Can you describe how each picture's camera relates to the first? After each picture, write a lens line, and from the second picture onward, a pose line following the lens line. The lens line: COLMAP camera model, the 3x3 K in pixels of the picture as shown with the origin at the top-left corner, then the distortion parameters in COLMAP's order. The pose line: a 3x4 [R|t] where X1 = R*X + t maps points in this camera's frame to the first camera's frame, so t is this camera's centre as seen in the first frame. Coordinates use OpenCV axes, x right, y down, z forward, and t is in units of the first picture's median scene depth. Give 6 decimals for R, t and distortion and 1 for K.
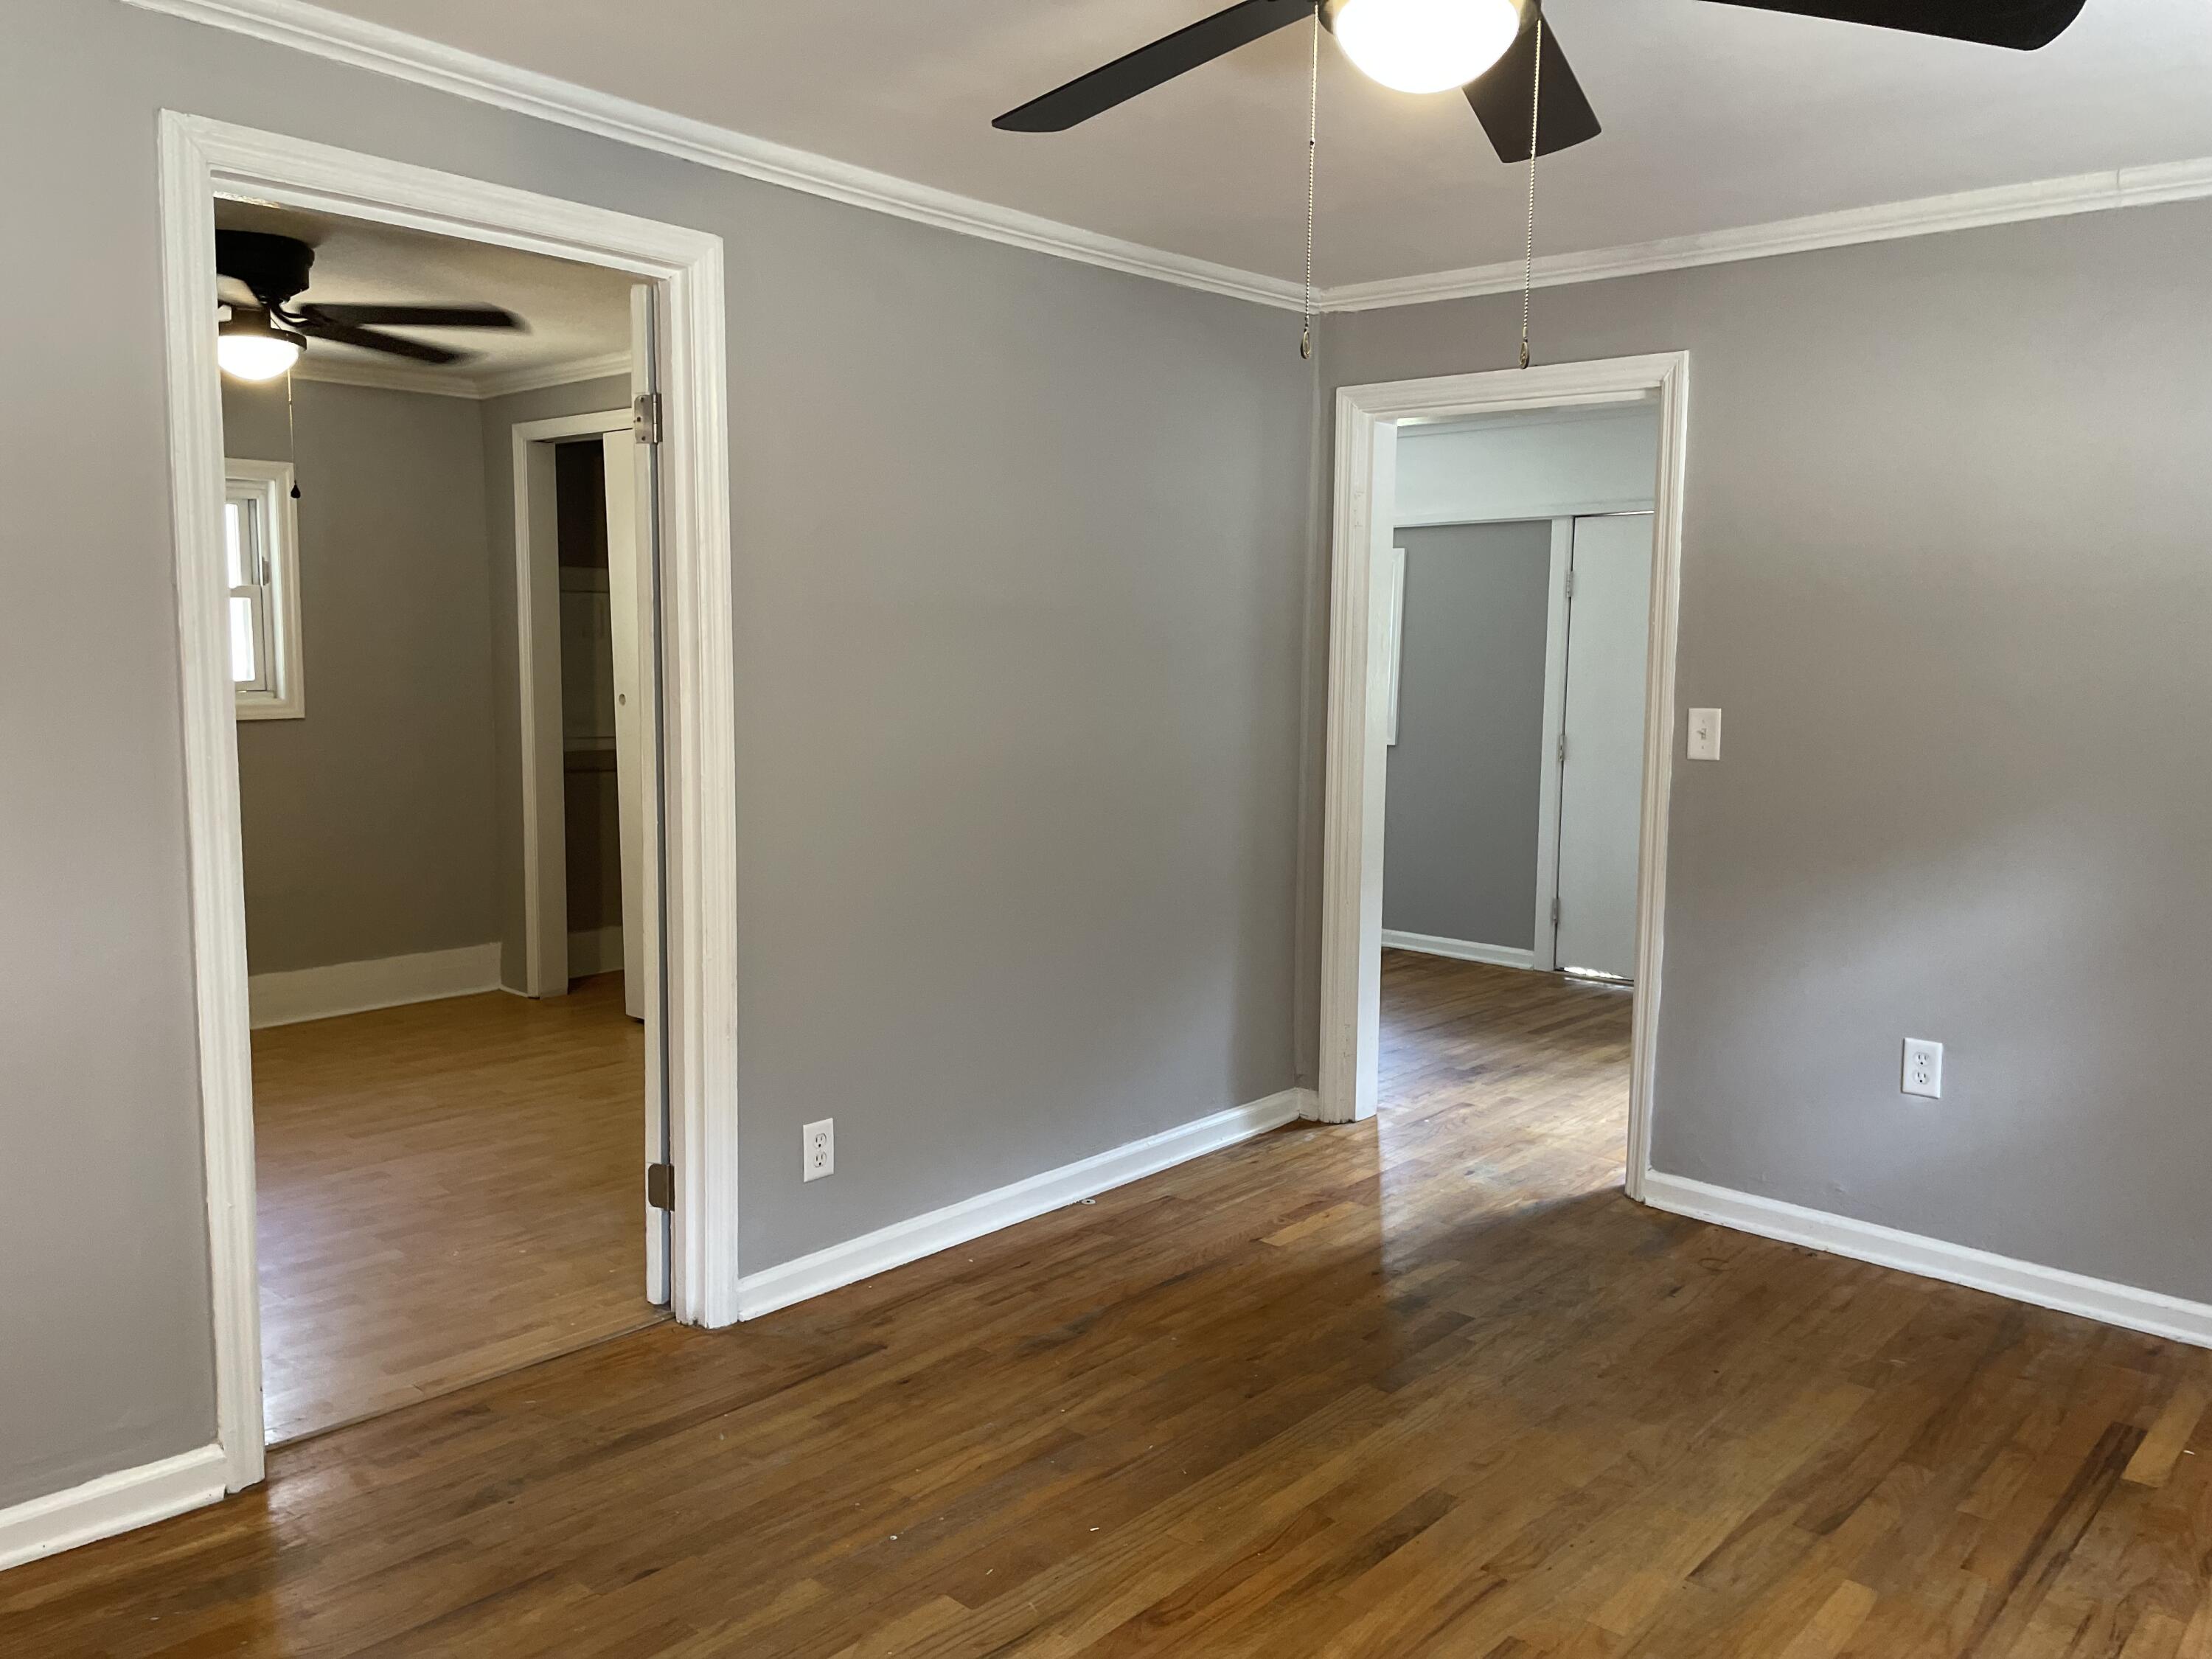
lens RADIAL K [[1674.2, 0, 1118.1], [0, 1674.2, 818.7], [0, 0, 1]] dist [0.098688, -0.128338]
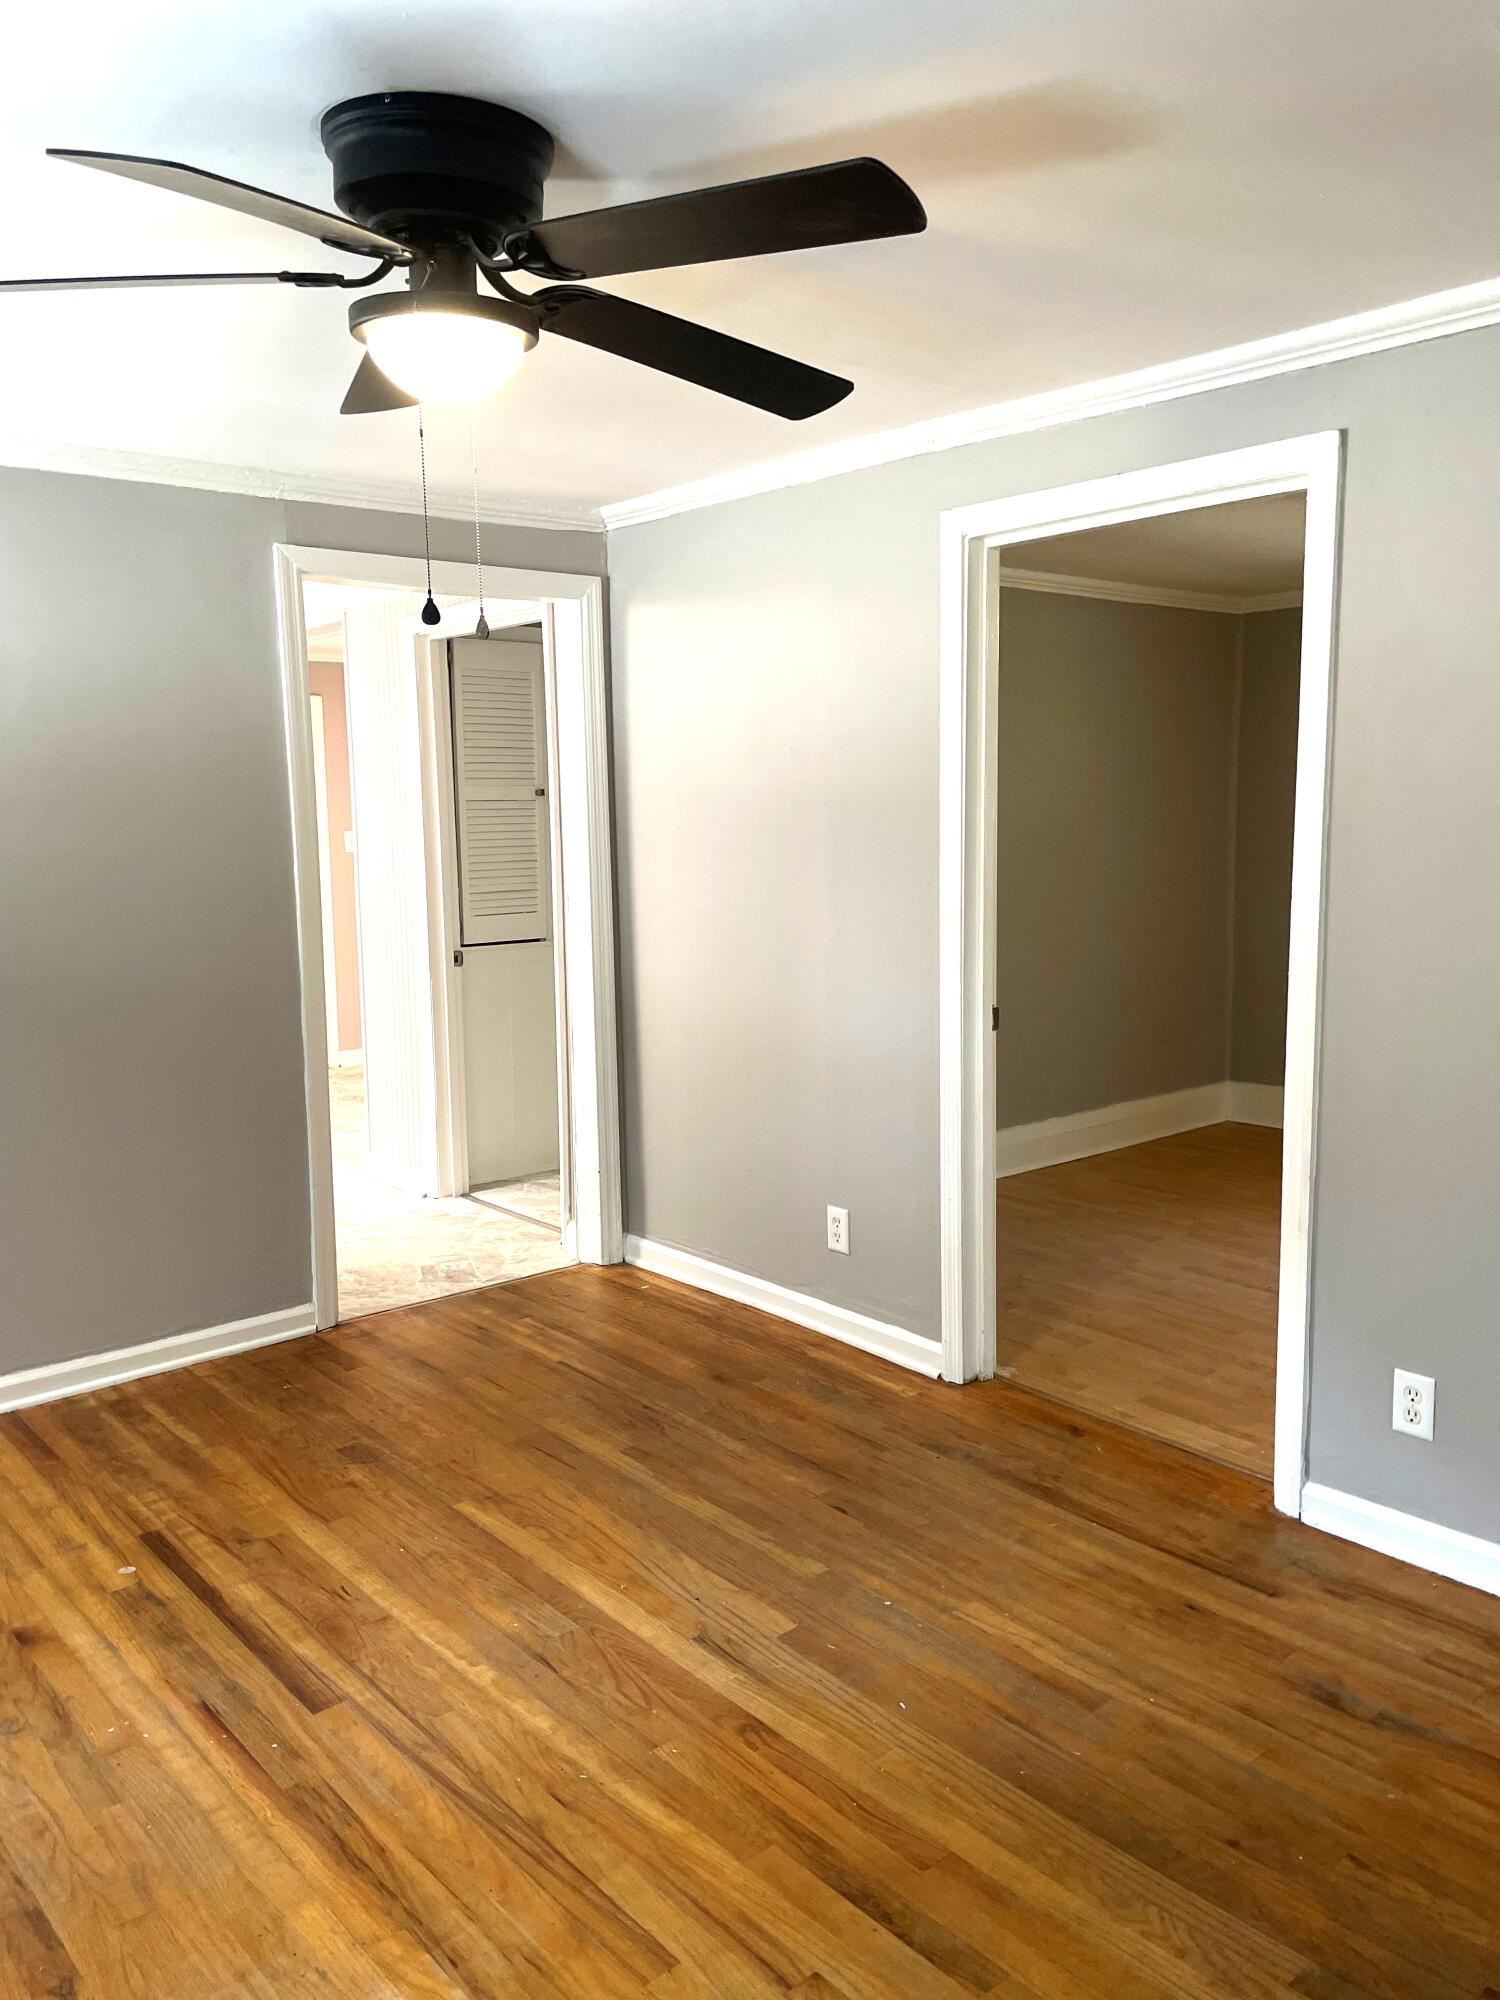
lens RADIAL K [[1513.7, 0, 739.3], [0, 1513.7, 997.5], [0, 0, 1]] dist [0.098688, -0.128338]
pose [[-0.137055, 0.114947, -0.983872, 0.733032], [-0.087191, 0.987989, 0.127573, -0.102908], [0.986719, 0.103269, -0.125386, 0.810984]]
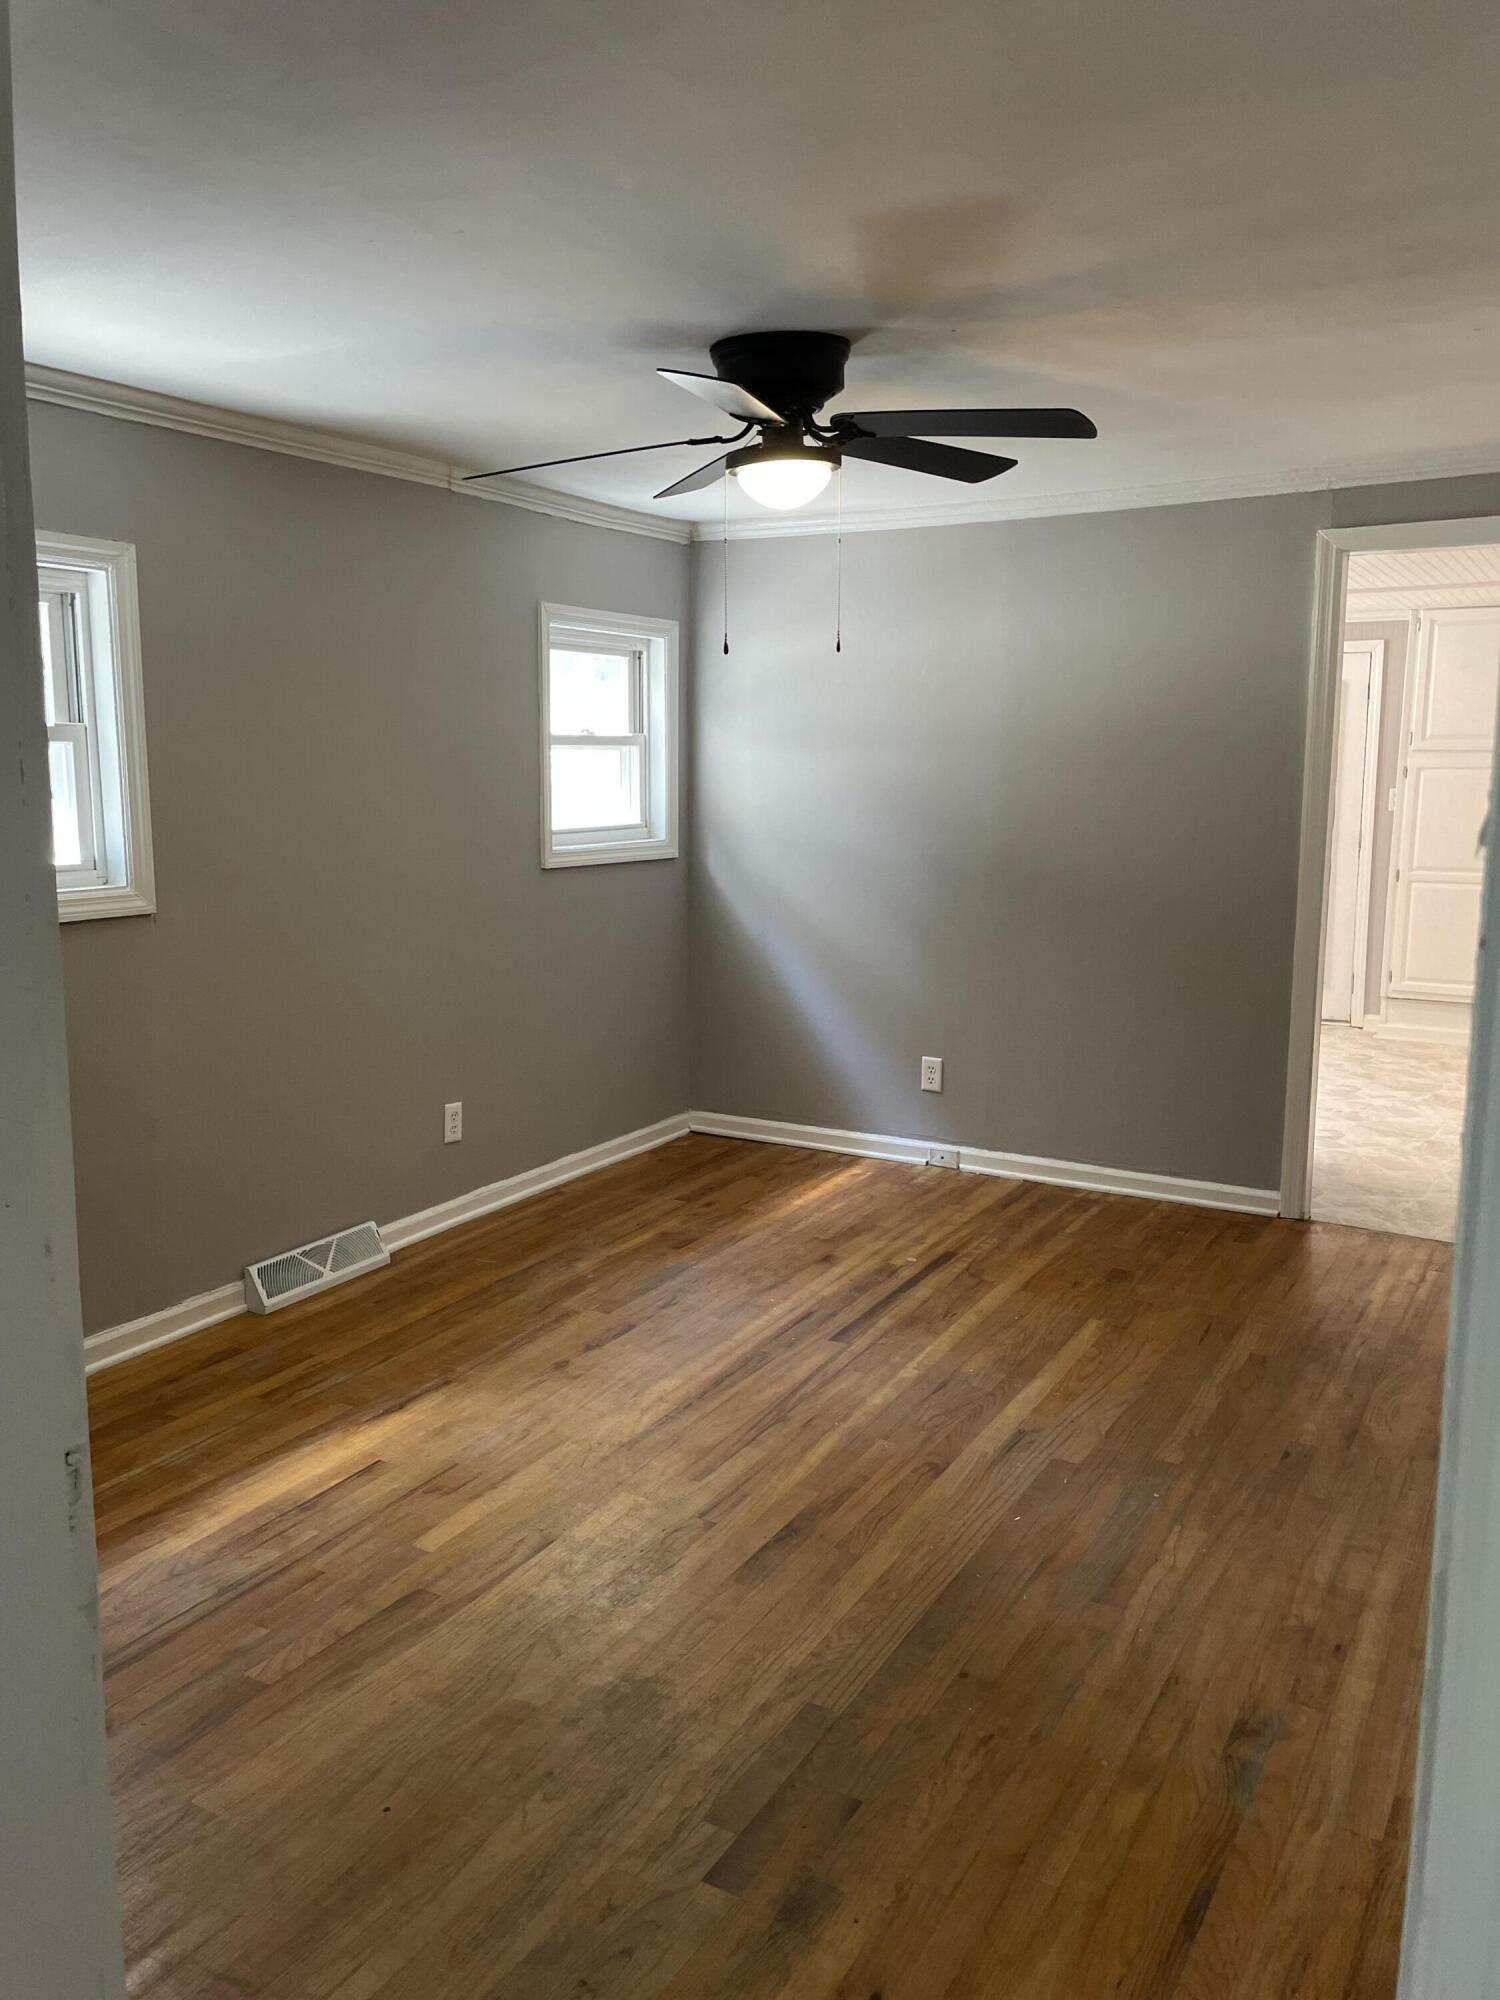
lens RADIAL K [[1513.7, 0, 731.3], [0, 1513.7, 992.6], [0, 0, 1]] dist [0.098688, -0.128338]
pose [[-0.981933, 0.013579, -0.188742, 0.334538], [-0.033451, 0.969258, 0.243761, -0.188275], [0.186250, 0.245671, -0.951292, 1.615442]]
